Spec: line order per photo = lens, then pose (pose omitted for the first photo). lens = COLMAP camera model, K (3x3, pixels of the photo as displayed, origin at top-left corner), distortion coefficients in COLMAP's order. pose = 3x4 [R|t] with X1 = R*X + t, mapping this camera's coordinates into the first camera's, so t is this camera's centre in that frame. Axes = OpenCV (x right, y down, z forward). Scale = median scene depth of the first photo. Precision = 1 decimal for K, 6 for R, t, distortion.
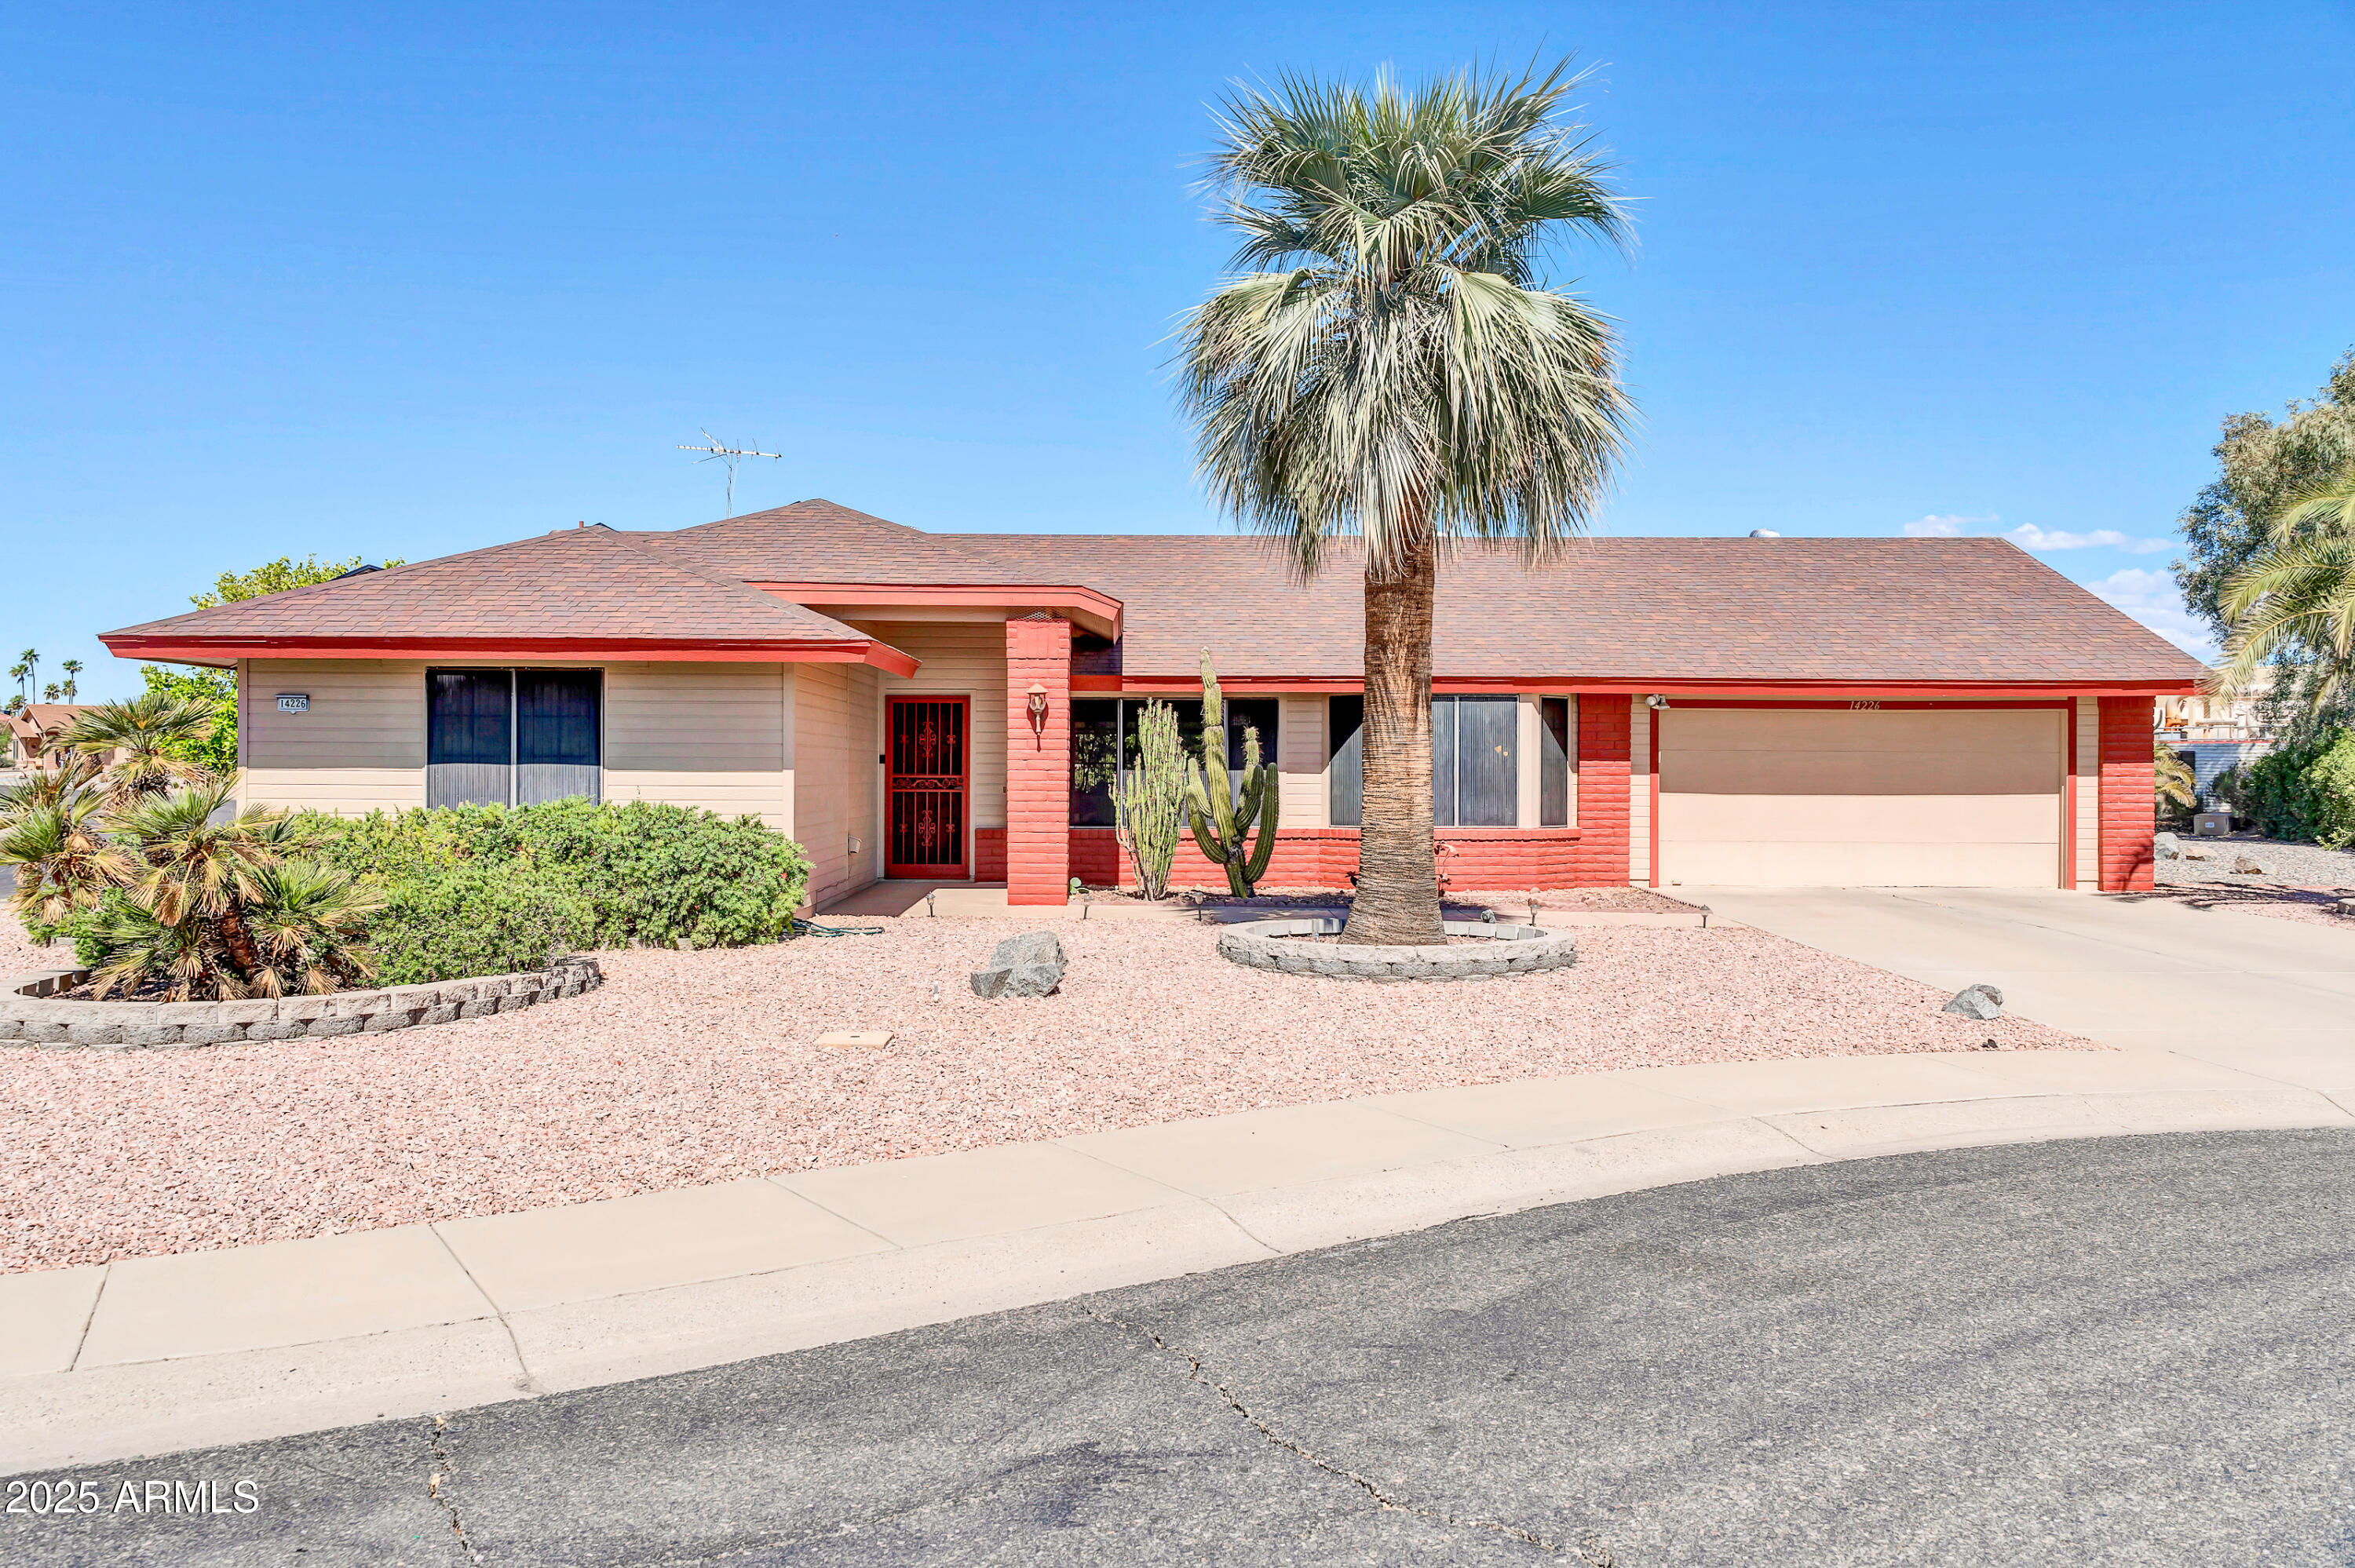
lens RADIAL K [[1834.3, 0, 1177.5], [0, 1834.3, 784.0], [0, 0, 1]] dist [-0.002406, -0.000992]
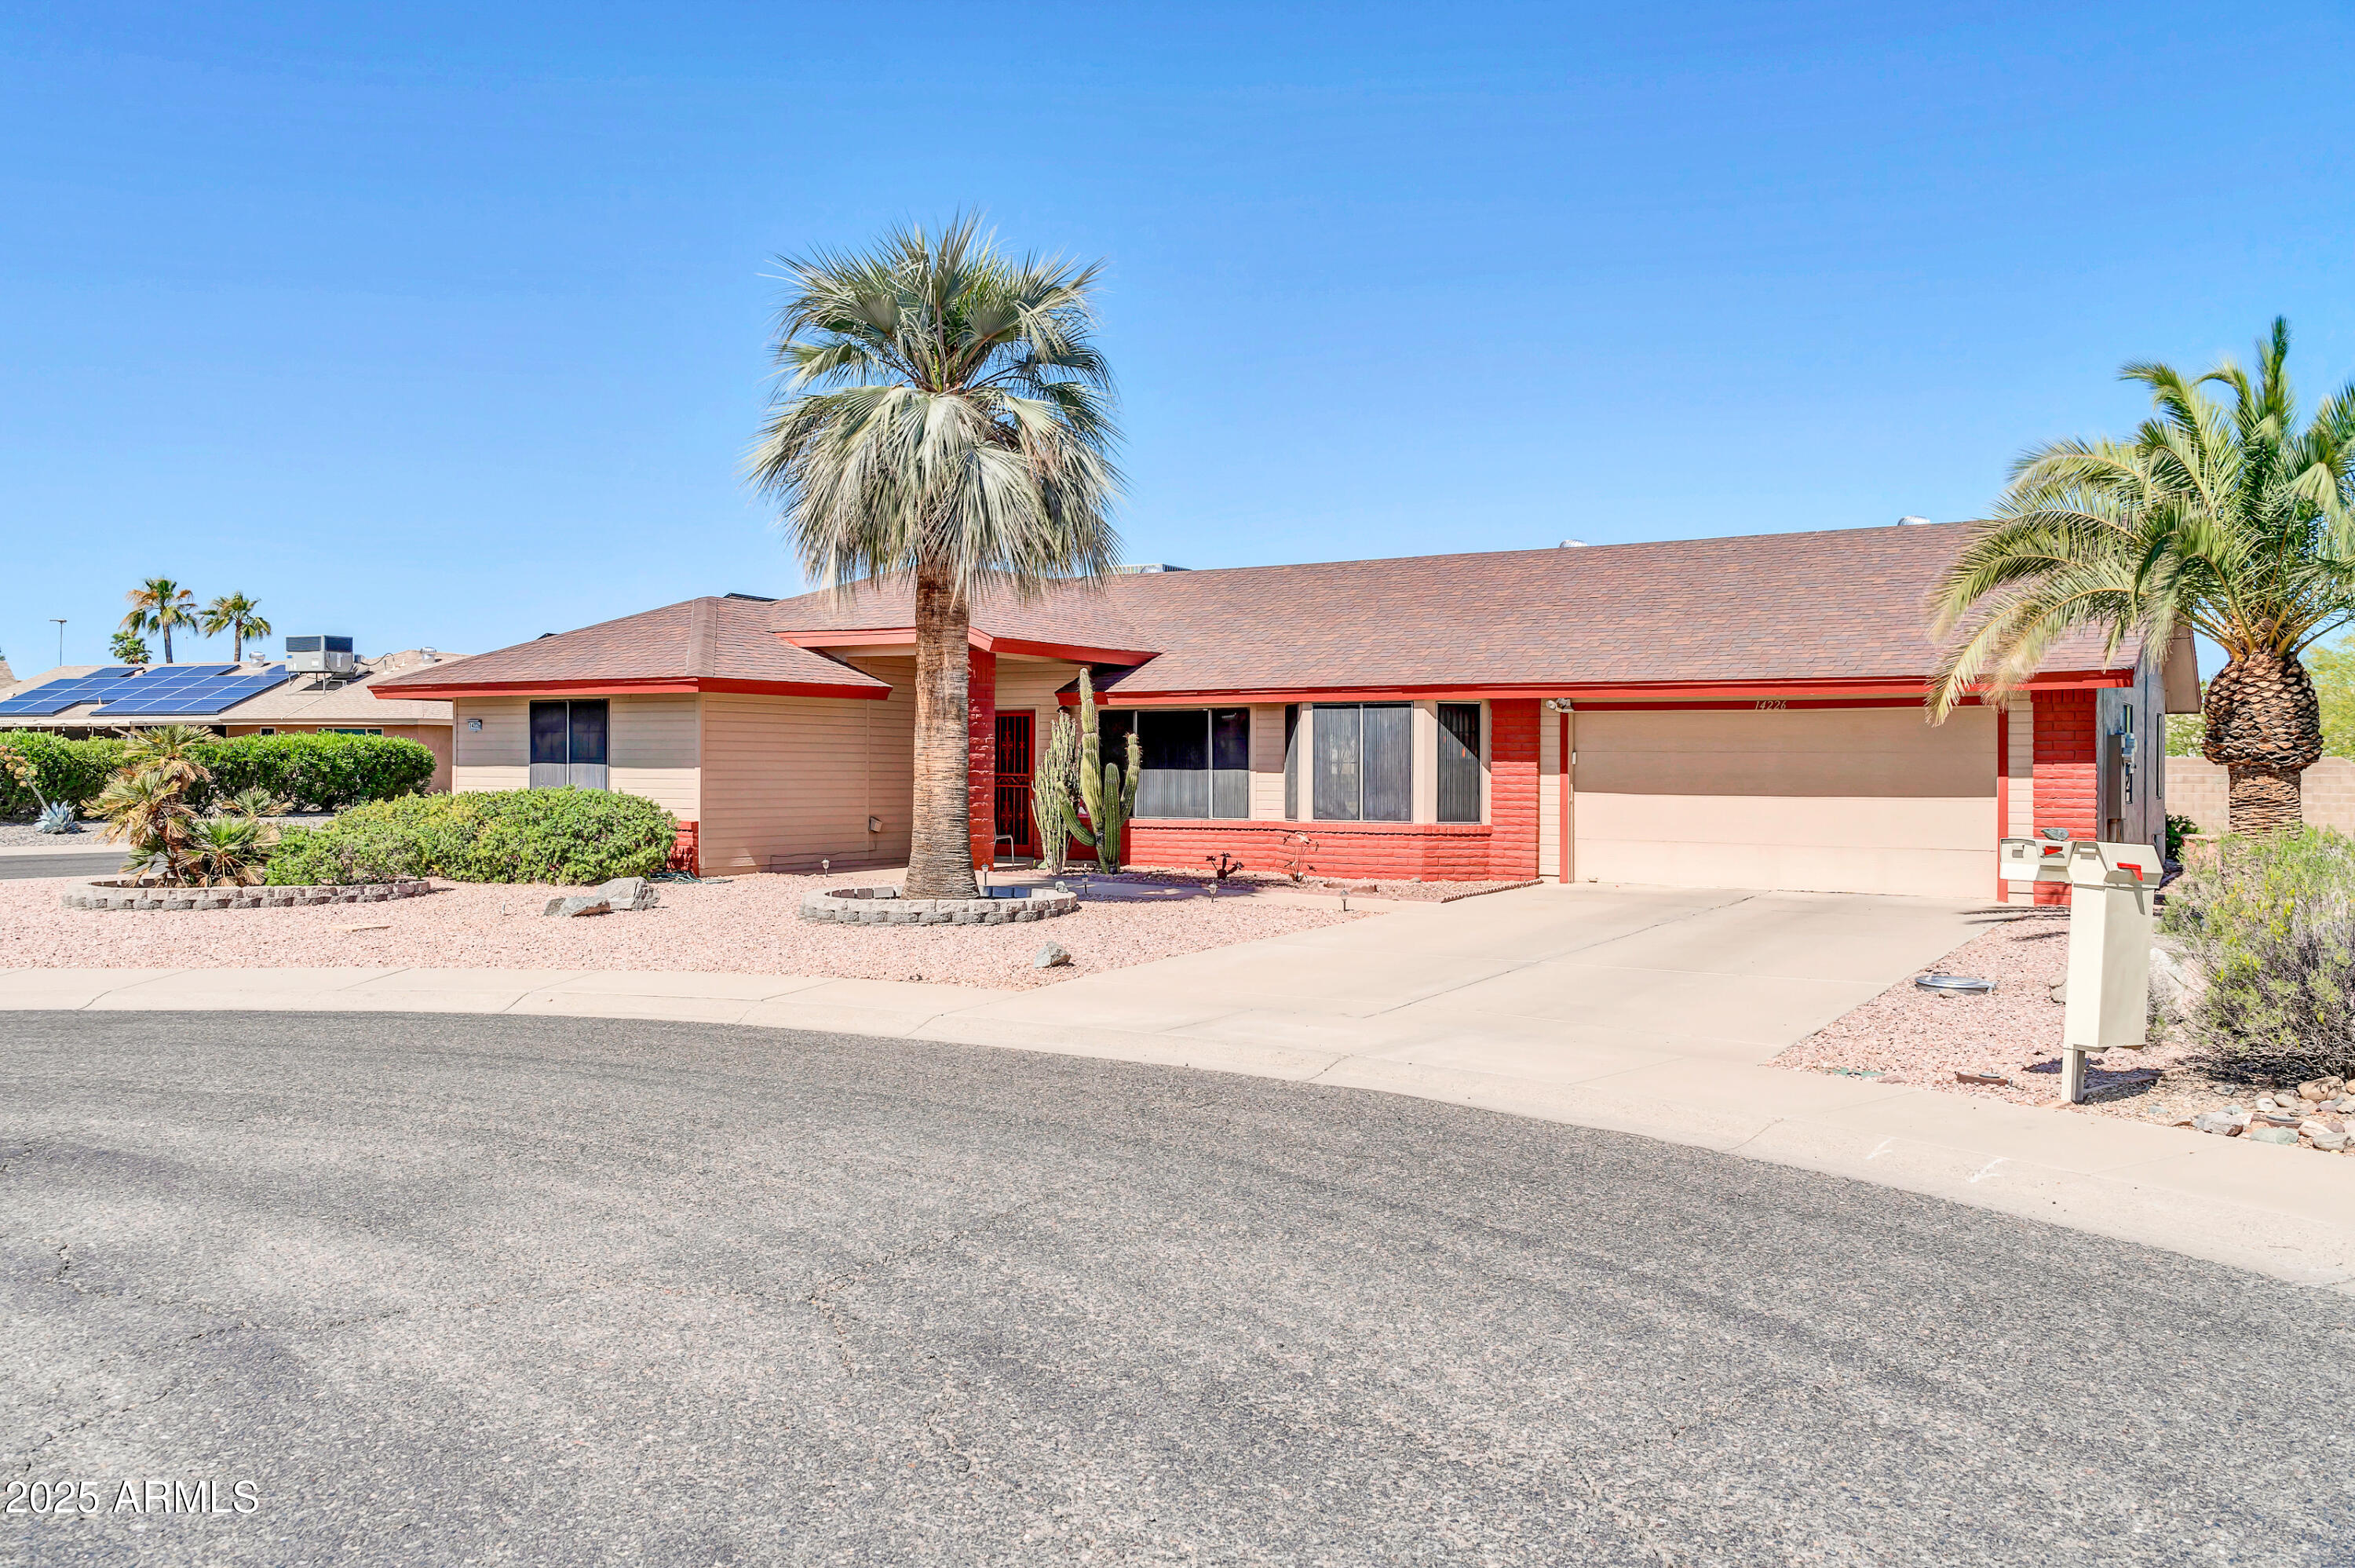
lens RADIAL K [[1834.3, 0, 1177.5], [0, 1834.3, 784.0], [0, 0, 1]] dist [-0.002406, -0.000992]
pose [[0.846065, 0.005118, -0.533056, 0.636916], [-0.007609, 0.999968, -0.002475, 0.004307], [0.533026, 0.006150, 0.846076, -0.003332]]
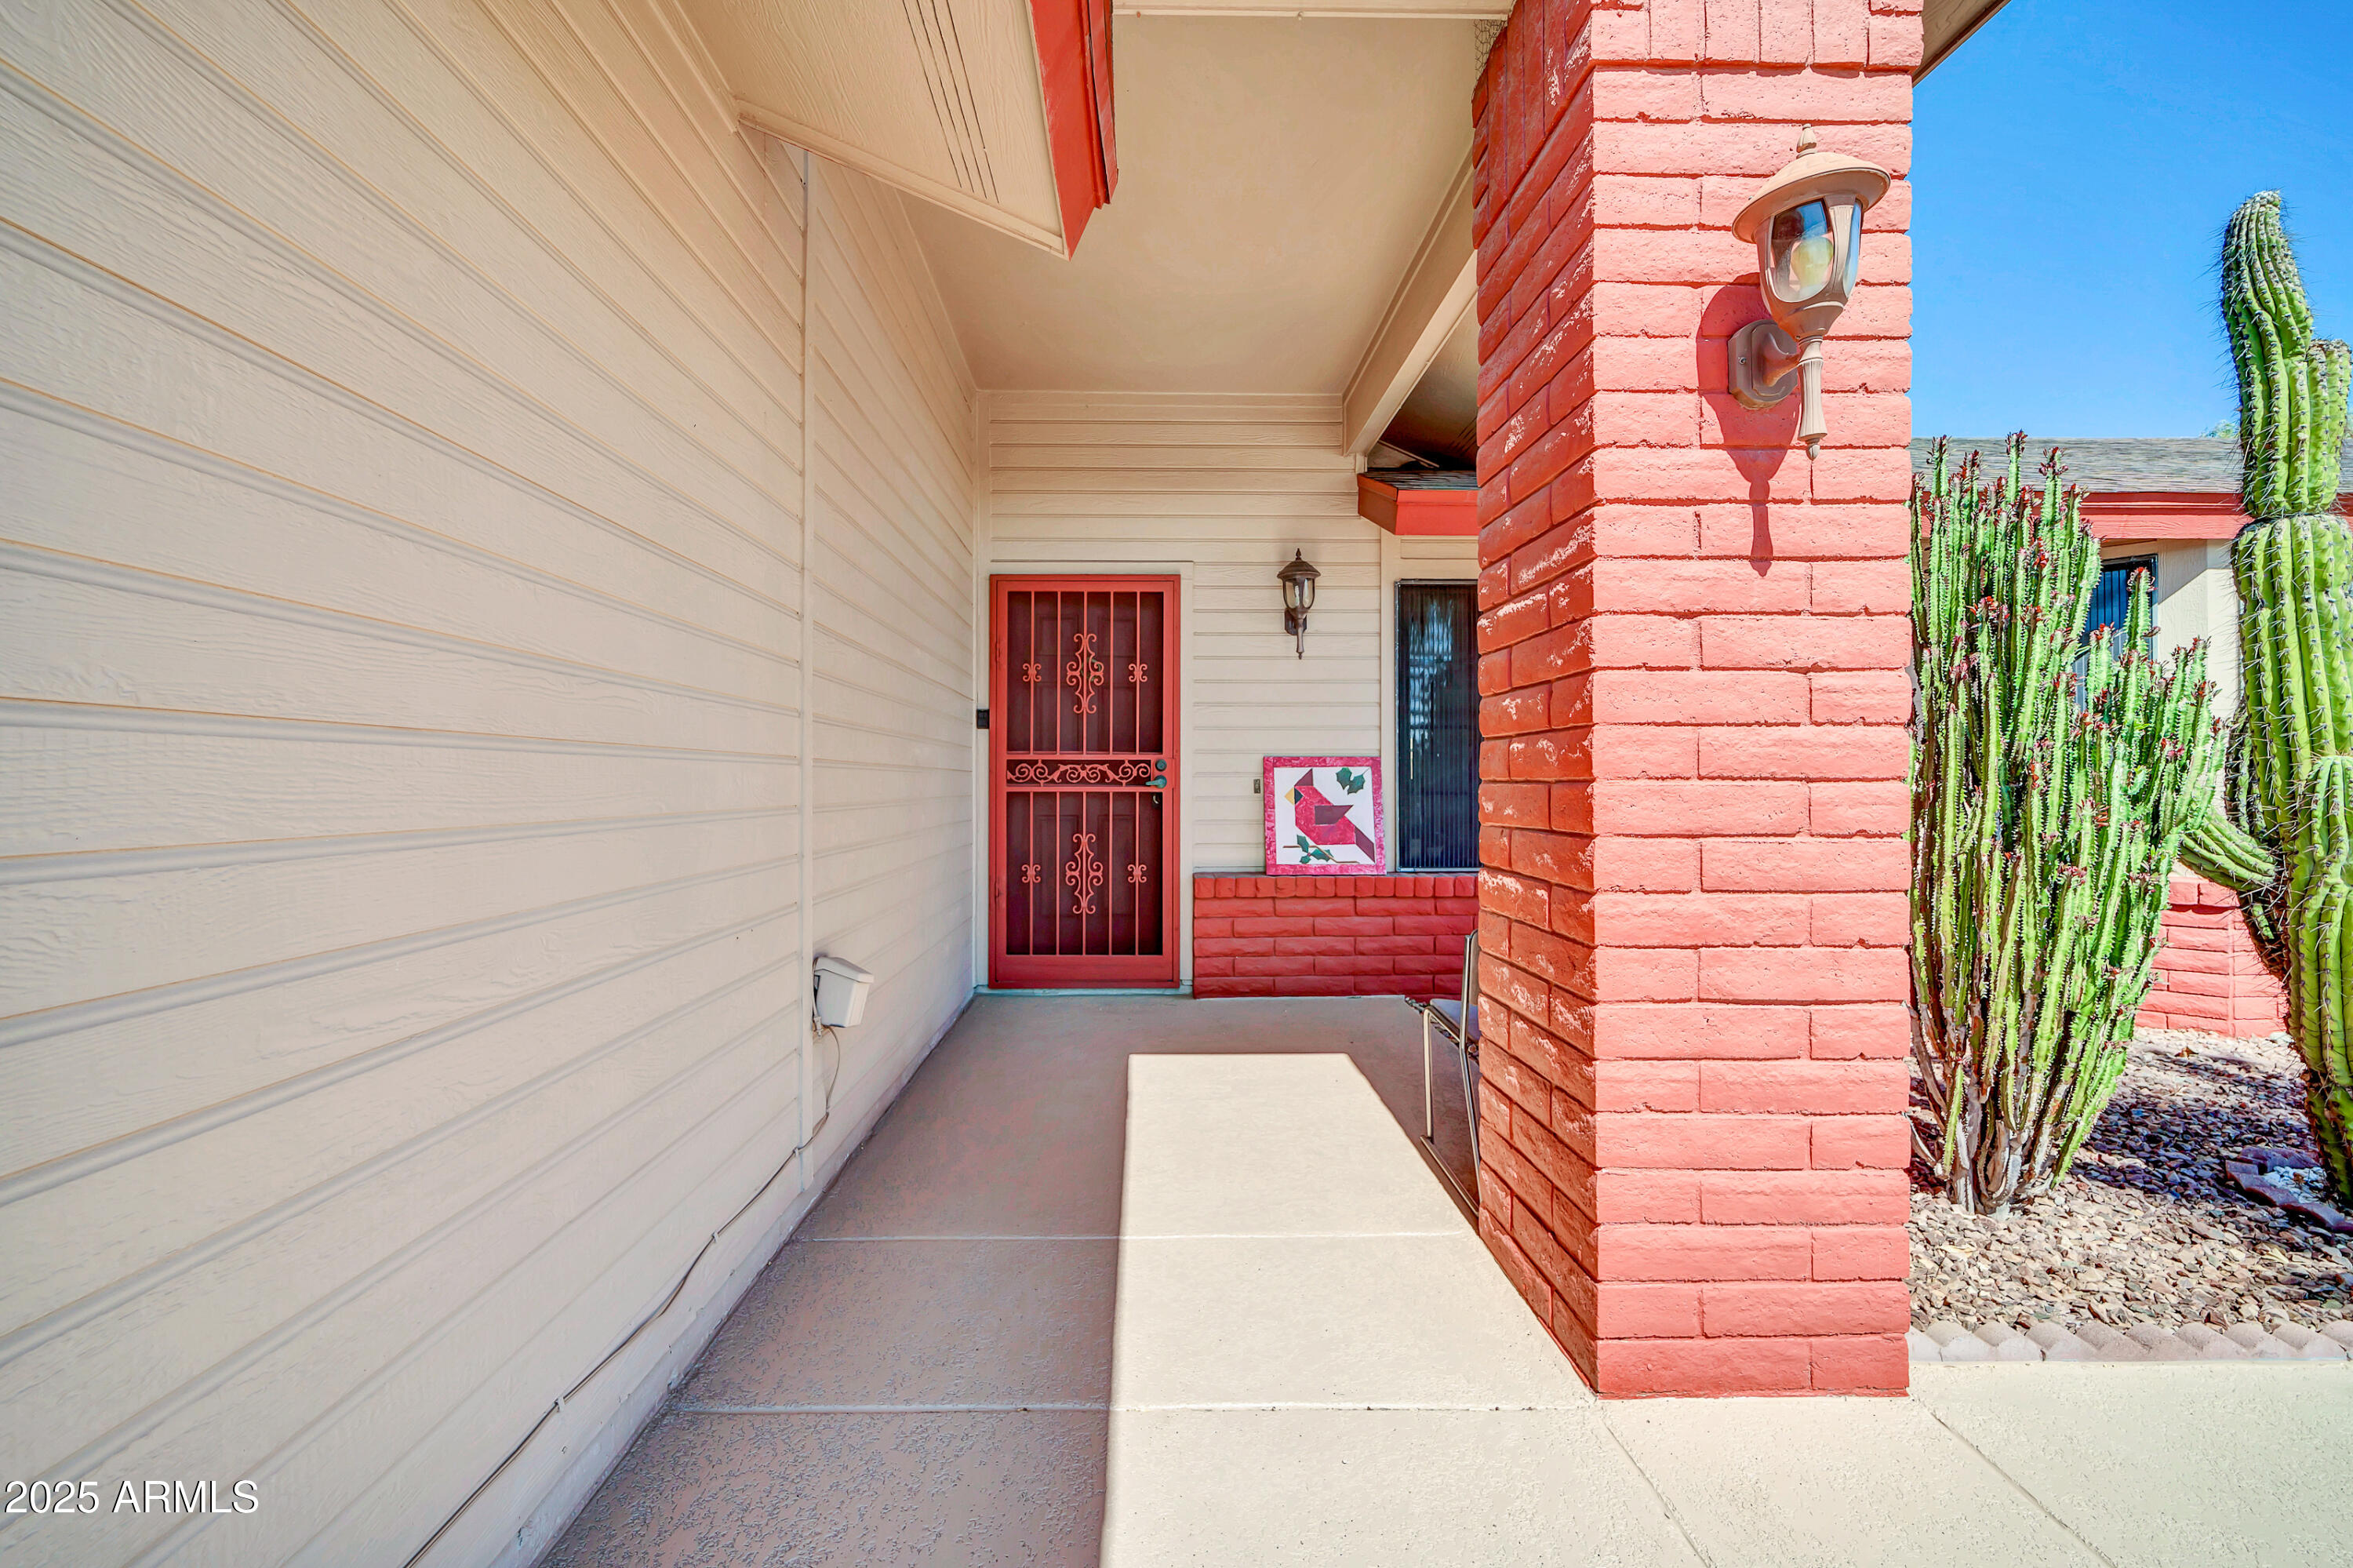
lens RADIAL K [[980.3, 0, 1176.5], [0, 980.3, 784.0], [0, 0, 1]] dist [0.000031, -0.000003]
pose [[0.999987, -0.003539, 0.003557, -0.115597], [0.003558, 0.999978, -0.005529, 0.003632], [-0.003538, 0.005542, 0.999978, 0.767319]]
